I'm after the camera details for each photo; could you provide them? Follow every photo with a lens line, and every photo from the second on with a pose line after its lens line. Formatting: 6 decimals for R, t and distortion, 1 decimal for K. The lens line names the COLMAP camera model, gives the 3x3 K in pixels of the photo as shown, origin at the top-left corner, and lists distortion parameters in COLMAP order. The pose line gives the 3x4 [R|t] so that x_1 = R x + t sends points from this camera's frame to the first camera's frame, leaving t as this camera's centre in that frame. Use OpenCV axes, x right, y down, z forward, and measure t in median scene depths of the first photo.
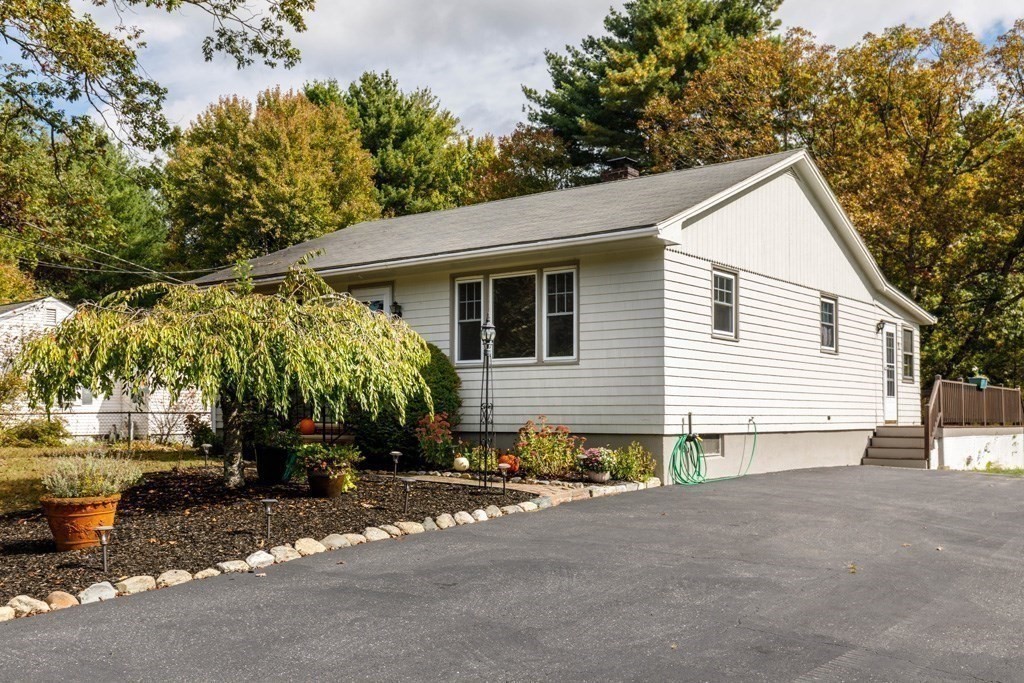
lens RADIAL K [[1009.2, 0, 514.7], [0, 1009.2, 367.1], [0, 0, 1]] dist [0.010336, -0.029706]
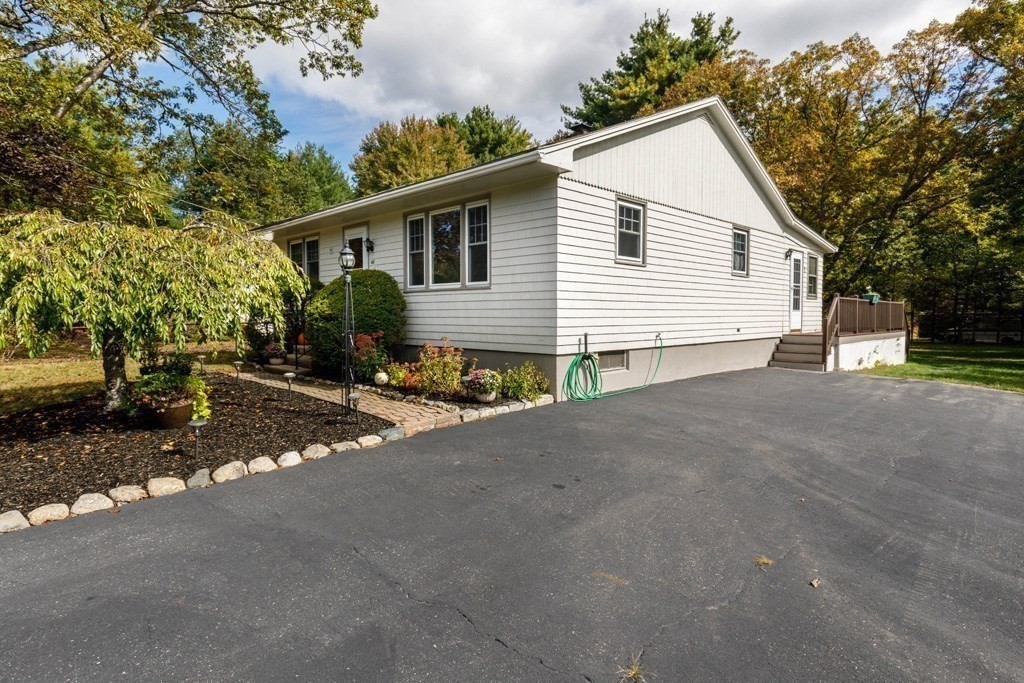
lens RADIAL K [[560.4, 0, 518.9], [0, 560.4, 331.0], [0, 0, 1]] dist [-0.000706, -0.001109]
pose [[0.992386, 0.000960, -0.123162, 0.125575], [0.008760, 0.996887, 0.078355, -0.003176], [0.122854, -0.078837, 0.989288, 0.288389]]
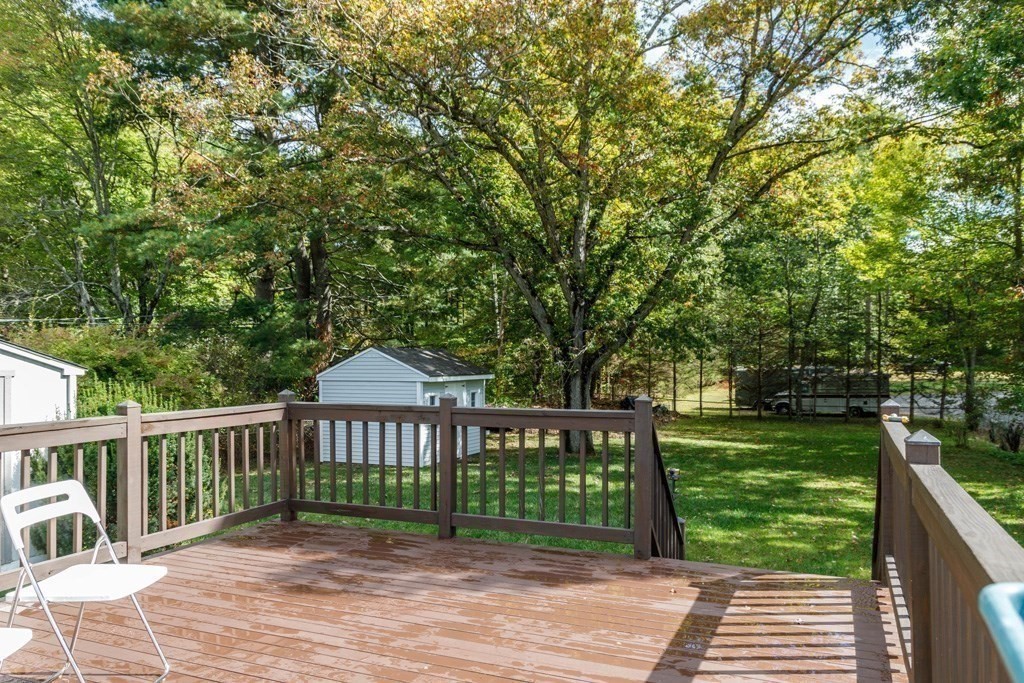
lens RADIAL K [[719.5, 0, 515.2], [0, 719.5, 376.3], [0, 0, 1]] dist [0.002396, -0.000661]
pose [[0.973620, -0.012768, 0.227818, 0.502531], [-0.002981, 0.997636, 0.068651, 0.009696], [-0.228156, -0.067519, 0.971281, 1.133098]]
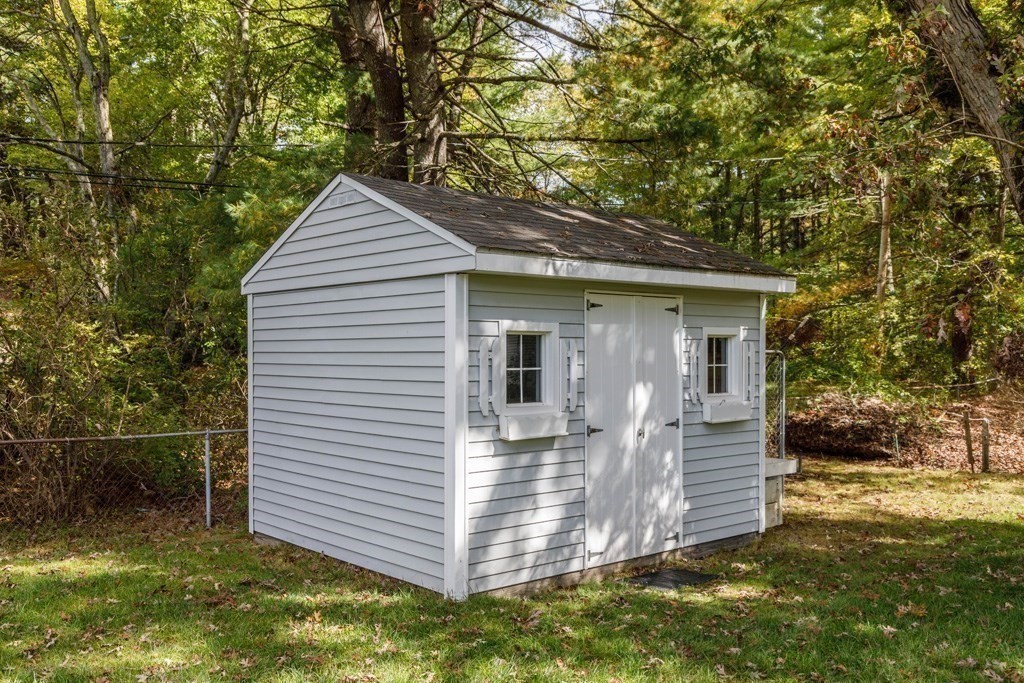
lens RADIAL K [[918.6, 0, 512.0], [0, 918.6, 341.5], [0, 0, 1]] dist [-0.000955, -0.000679]
pose [[0.980347, -0.003808, -0.197243, 0.697277], [0.011770, 0.999162, 0.039210, 0.102561], [0.196928, -0.040761, 0.979570, 1.840474]]
